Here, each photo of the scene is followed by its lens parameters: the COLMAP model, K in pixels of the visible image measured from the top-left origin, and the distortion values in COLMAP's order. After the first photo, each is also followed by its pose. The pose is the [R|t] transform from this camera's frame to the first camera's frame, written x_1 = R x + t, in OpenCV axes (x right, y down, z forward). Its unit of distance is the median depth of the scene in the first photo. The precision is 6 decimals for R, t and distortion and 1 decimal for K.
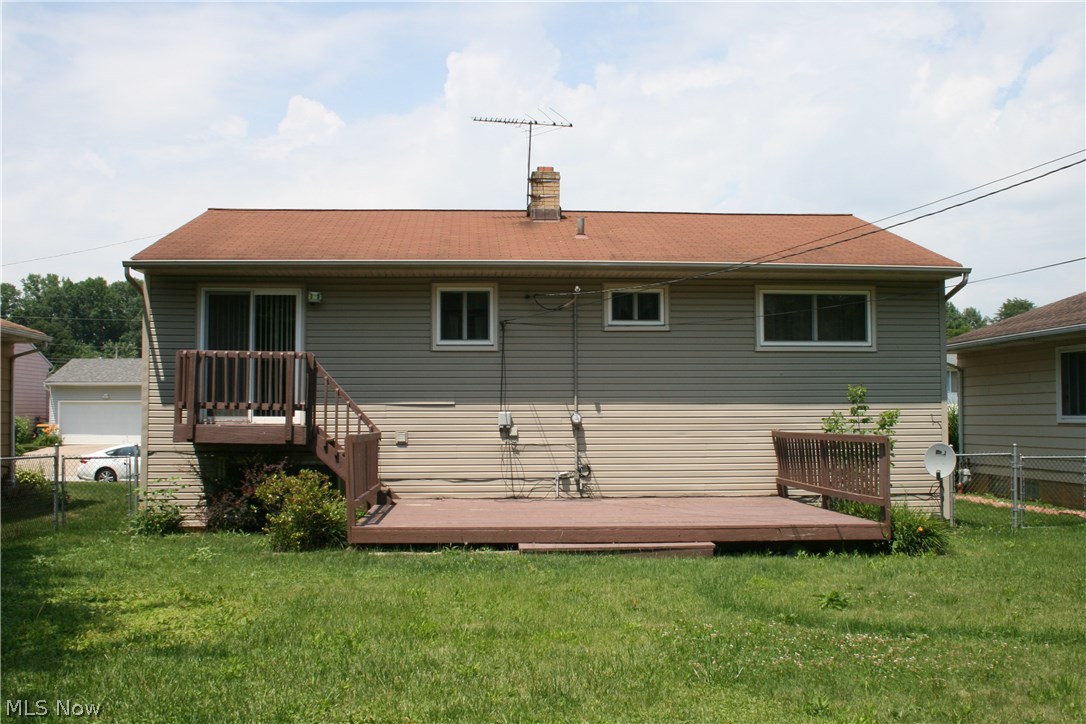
lens RADIAL K [[1133.3, 0, 543.0], [0, 1133.3, 362.0], [0, 0, 1]] dist [-0.108311, 0.000319]
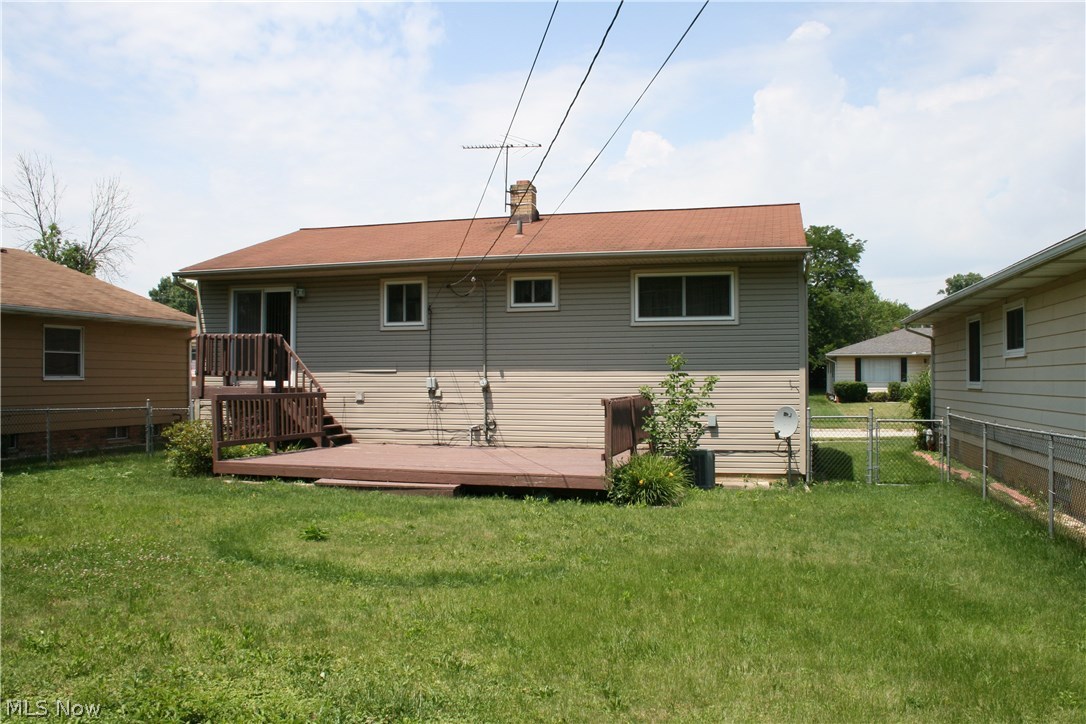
lens RADIAL K [[893.8, 0, 543.0], [0, 893.8, 362.0], [0, 0, 1]] dist [-0.156233, 0.125711]
pose [[0.944642, -0.005434, -0.328058, 0.413245], [0.014796, 0.999551, 0.026048, 0.002277], [0.327769, -0.029460, 0.944298, 0.091934]]
